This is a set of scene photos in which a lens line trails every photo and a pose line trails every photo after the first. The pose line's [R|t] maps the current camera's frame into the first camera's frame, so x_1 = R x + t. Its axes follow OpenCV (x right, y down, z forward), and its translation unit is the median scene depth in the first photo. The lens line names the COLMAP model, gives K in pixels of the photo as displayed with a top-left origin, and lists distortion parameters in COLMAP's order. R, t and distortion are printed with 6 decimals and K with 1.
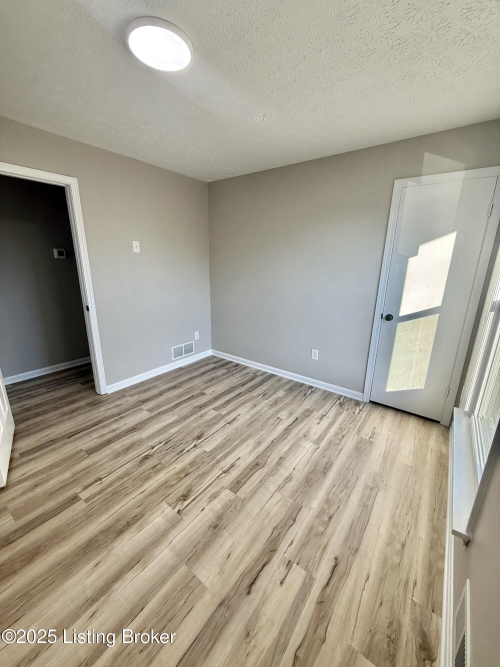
lens RADIAL K [[264.9, 0, 247.1], [0, 264.9, 333.5], [0, 0, 1]] dist [-0.001887, 0.000516]
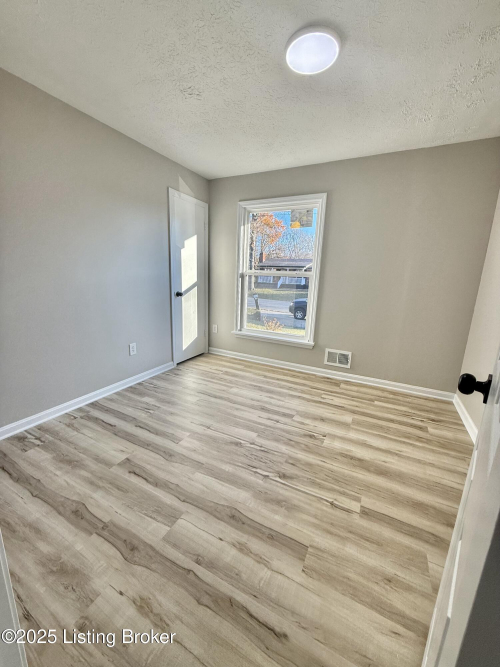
lens RADIAL K [[264.9, 0, 252.5], [0, 264.9, 332.9], [0, 0, 1]] dist [-0.001887, 0.000516]
pose [[-0.181418, -0.240293, 0.953597, -0.979743], [0.230382, 0.932318, 0.278760, -0.190451], [-0.956040, 0.270263, -0.113780, 0.998770]]
